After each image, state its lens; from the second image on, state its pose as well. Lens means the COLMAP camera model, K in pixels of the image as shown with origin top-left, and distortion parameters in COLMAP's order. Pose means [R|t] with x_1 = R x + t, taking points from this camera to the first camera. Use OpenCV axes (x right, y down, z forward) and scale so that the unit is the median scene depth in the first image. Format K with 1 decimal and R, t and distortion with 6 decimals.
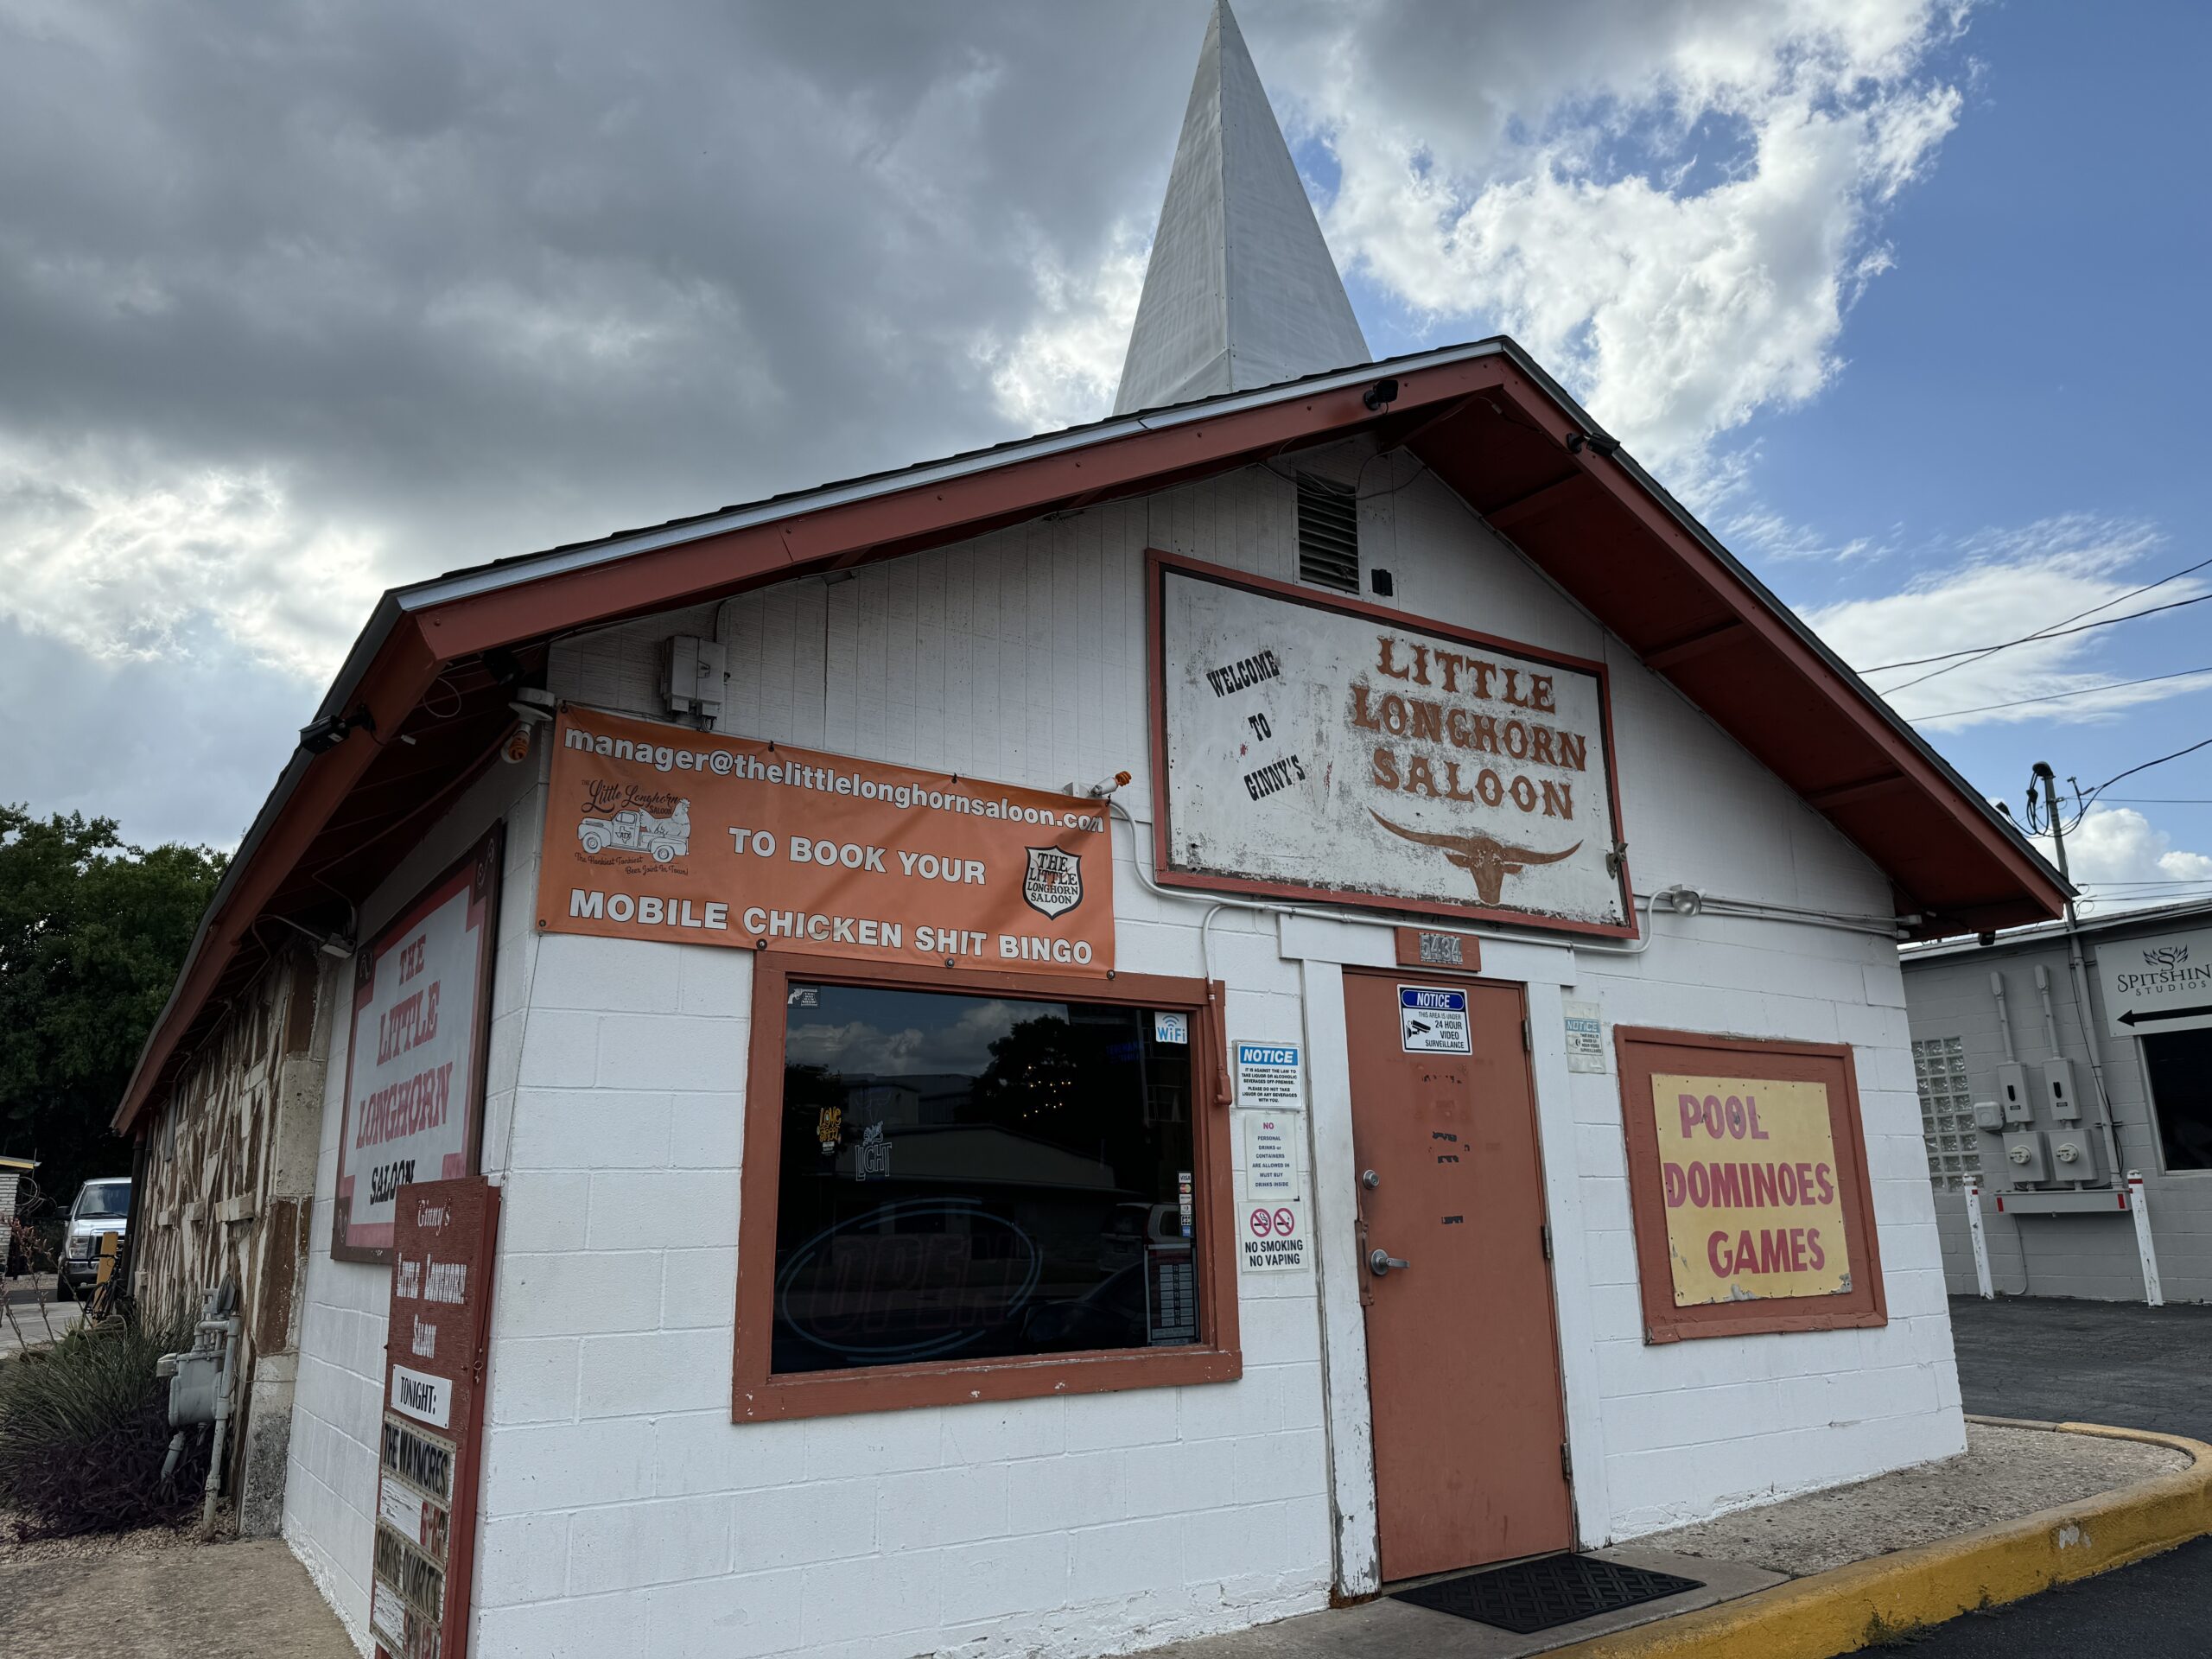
lens RADIAL K [[1542.1, 0, 1094.5], [0, 1542.1, 830.1], [0, 0, 1]] dist [0.139871, -0.248083]
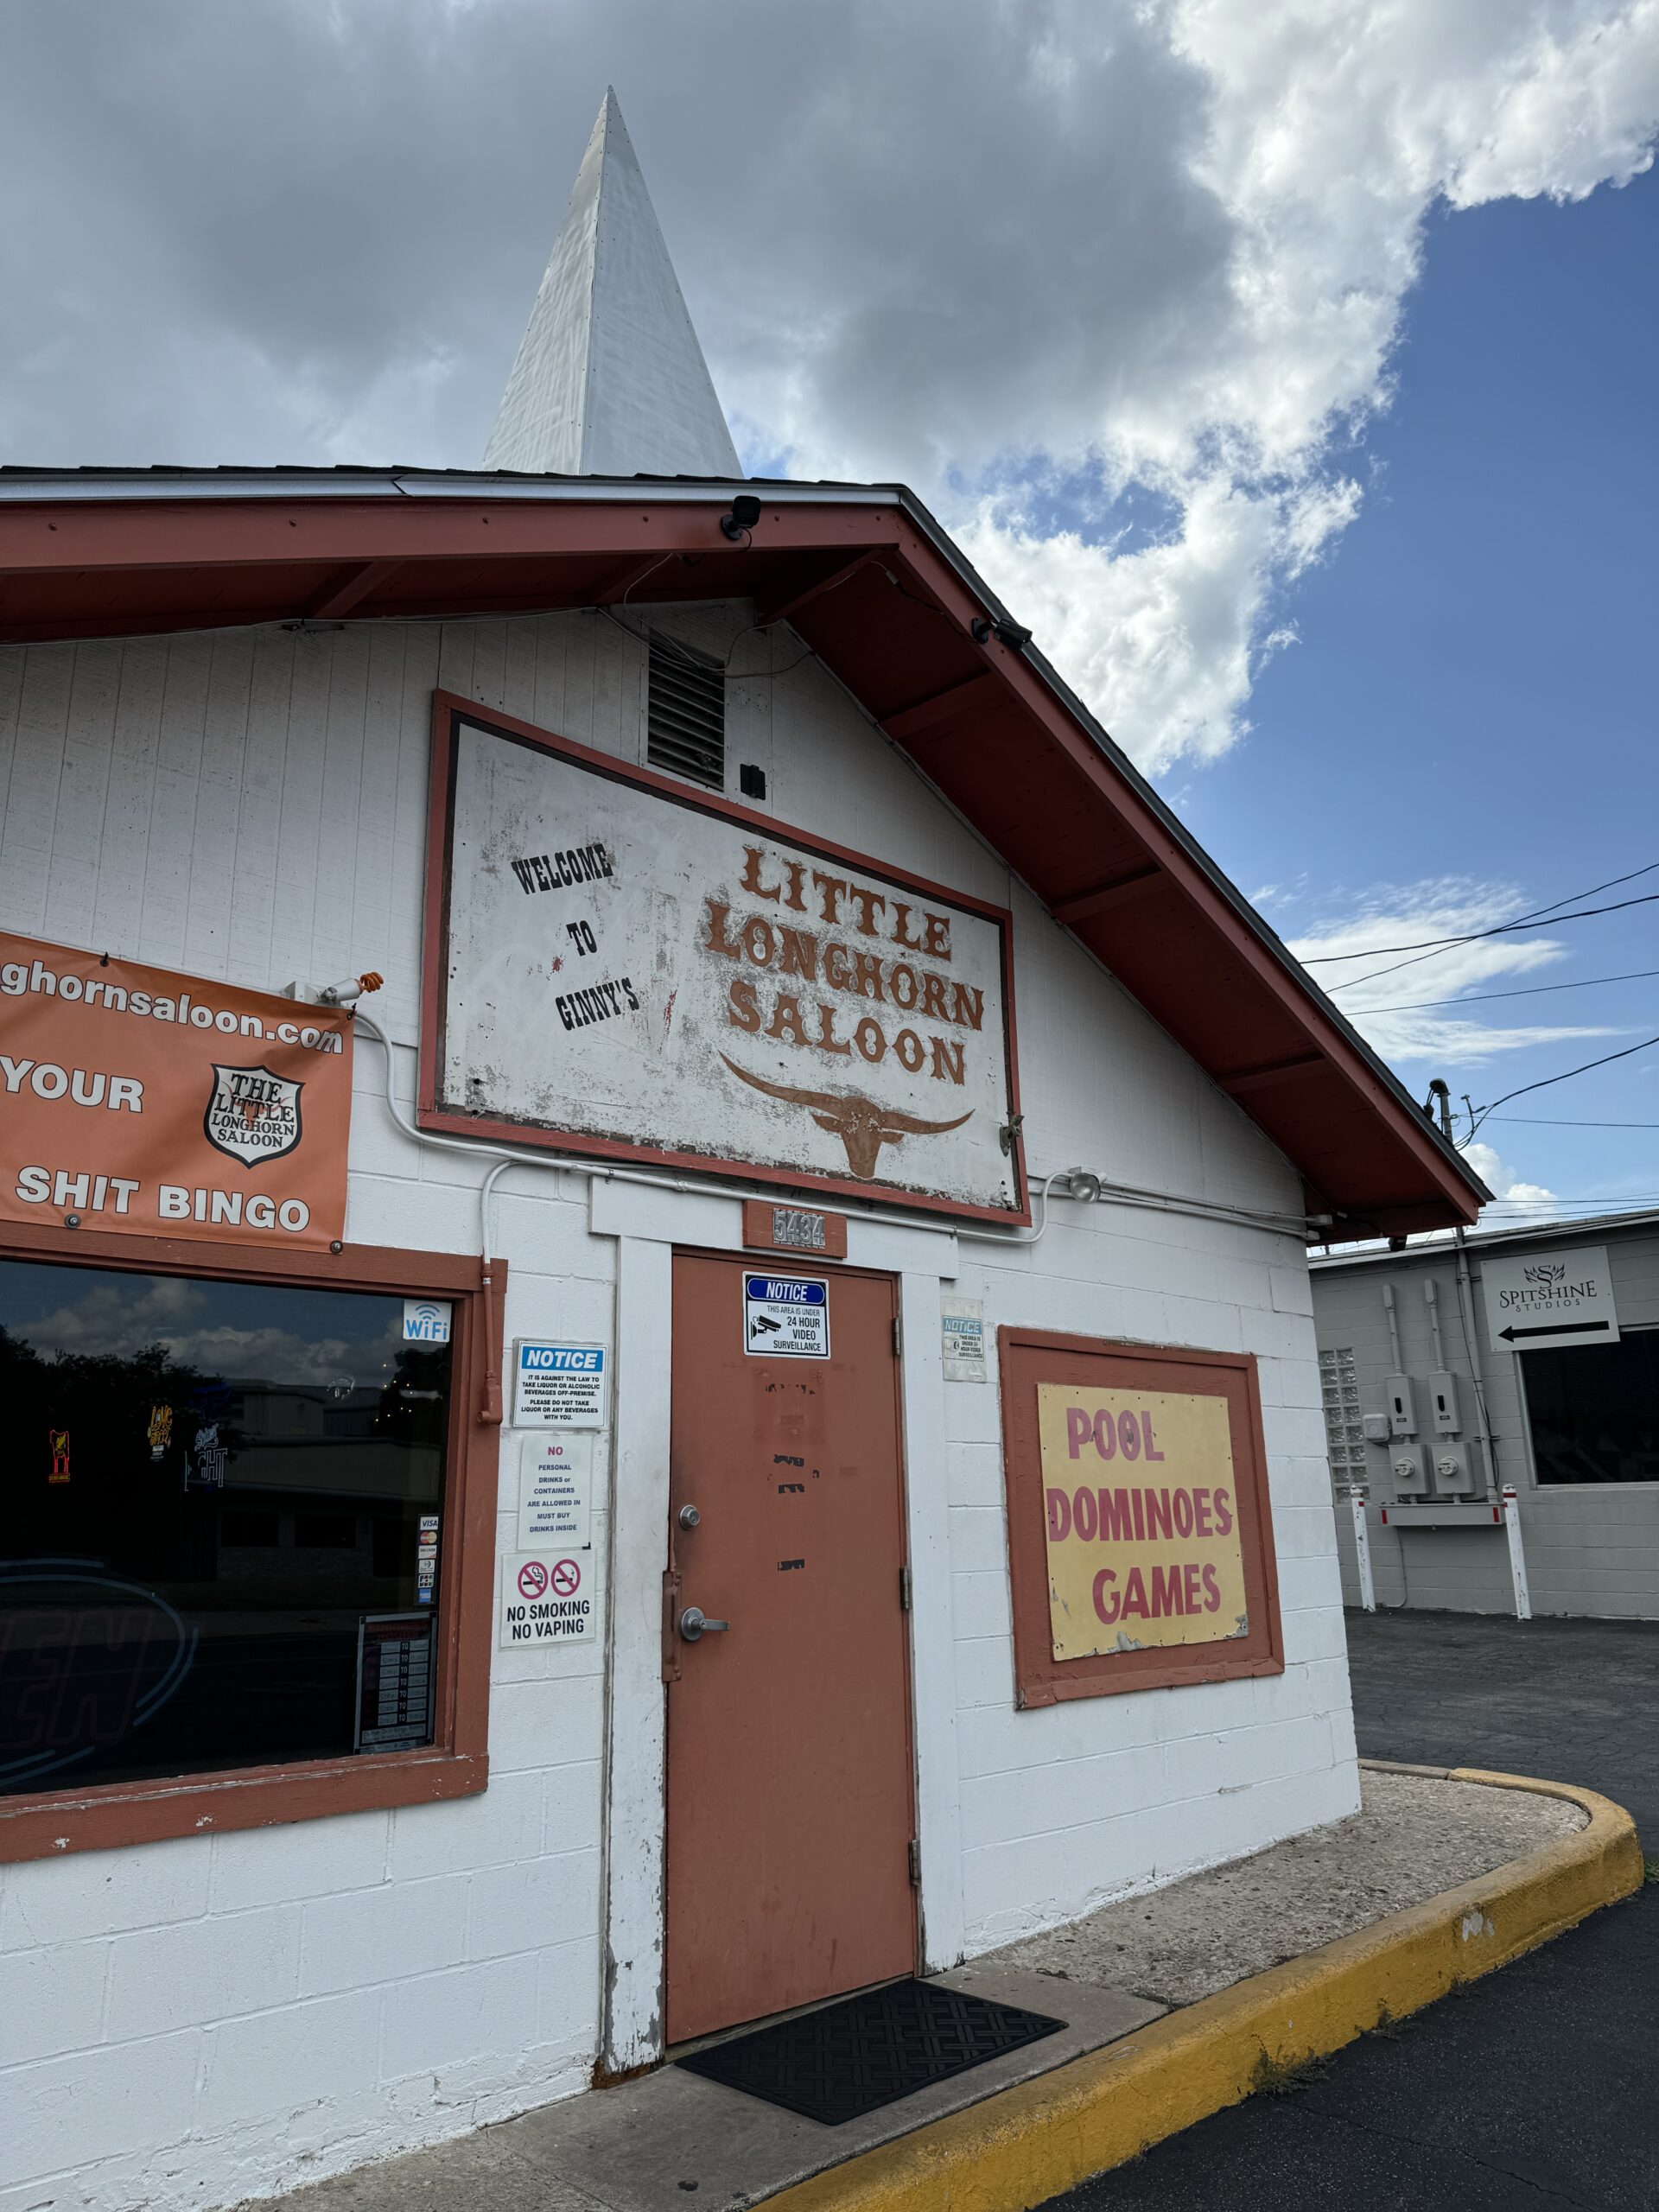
lens RADIAL K [[1542.1, 0, 829.5], [0, 1542.1, 1106.0], [0, 0, 1]] dist [0.139871, -0.248083]
pose [[0.982146, 0.047194, 0.182102, 0.089954], [-0.044732, 0.998844, -0.017606, 0.026095], [-0.182722, 0.009146, 0.983122, 0.202487]]
